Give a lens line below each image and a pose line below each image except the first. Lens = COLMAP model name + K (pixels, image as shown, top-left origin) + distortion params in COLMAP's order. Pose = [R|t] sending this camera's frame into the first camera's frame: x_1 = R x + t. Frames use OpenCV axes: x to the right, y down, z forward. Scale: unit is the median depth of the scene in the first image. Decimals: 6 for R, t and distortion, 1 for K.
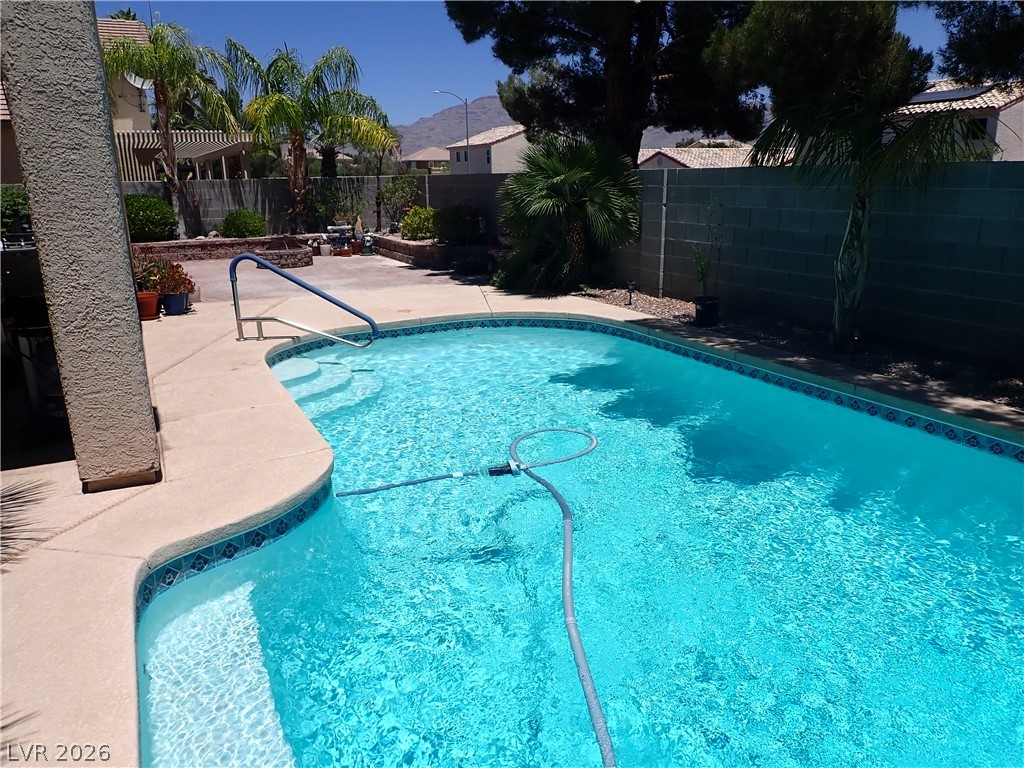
lens RADIAL K [[755.6, 0, 512.0], [0, 755.6, 384.0], [0, 0, 1]] dist [0.003523, -0.003579]
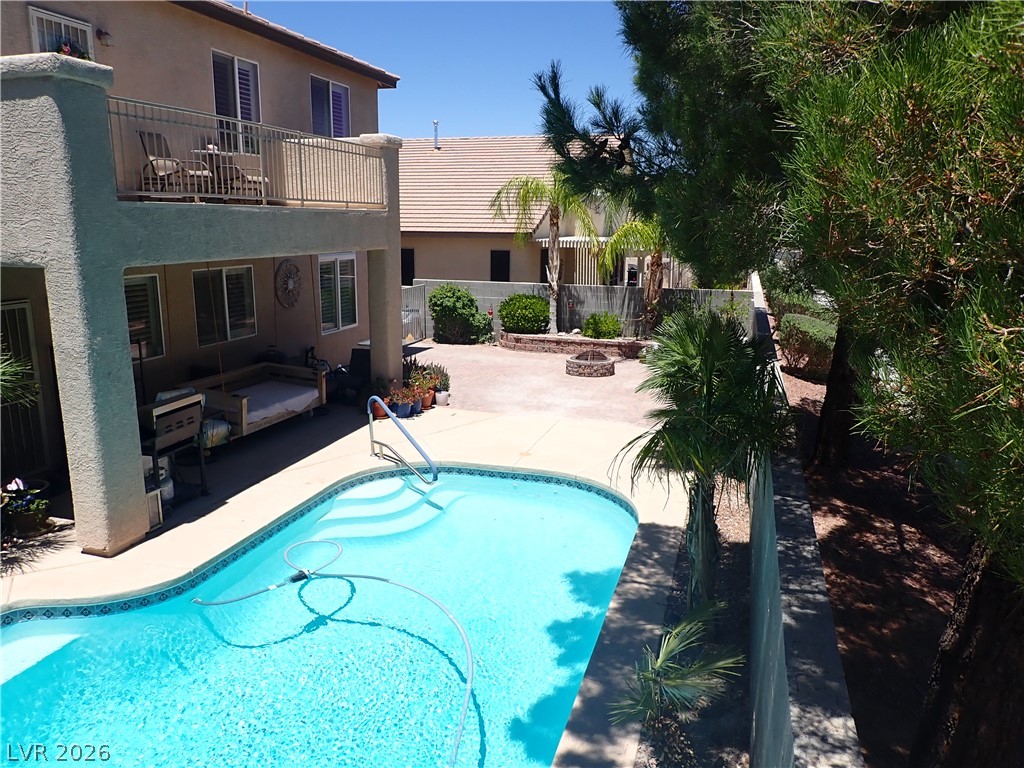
lens RADIAL K [[755.6, 0, 512.0], [0, 755.6, 384.0], [0, 0, 1]] dist [0.003523, -0.003579]
pose [[0.725305, 0.168843, -0.667401, 0.709824], [-0.204580, 0.978525, 0.025225, -0.271050], [0.657328, 0.118241, 0.744271, 0.142740]]
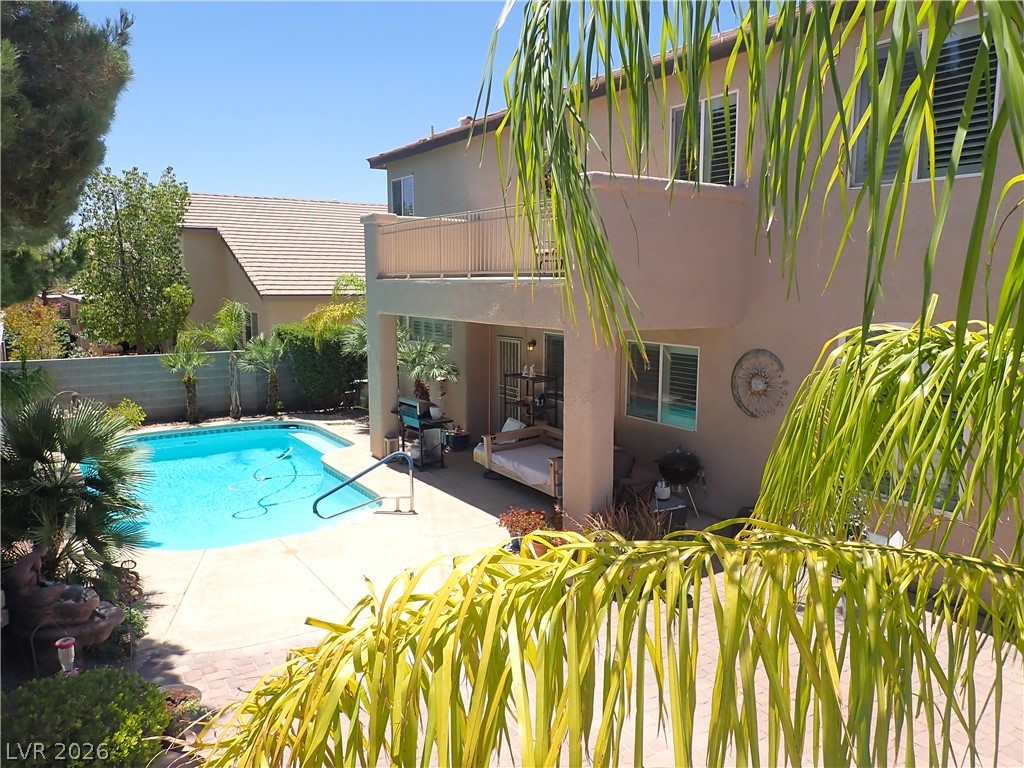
lens RADIAL K [[755.6, 0, 512.0], [0, 755.6, 384.0], [0, 0, 1]] dist [0.003523, -0.003579]
pose [[-0.992794, 0.033316, -0.115108, -0.388051], [-0.015544, 0.916656, 0.399375, -0.855064], [0.118820, 0.398286, -0.909533, 2.233970]]
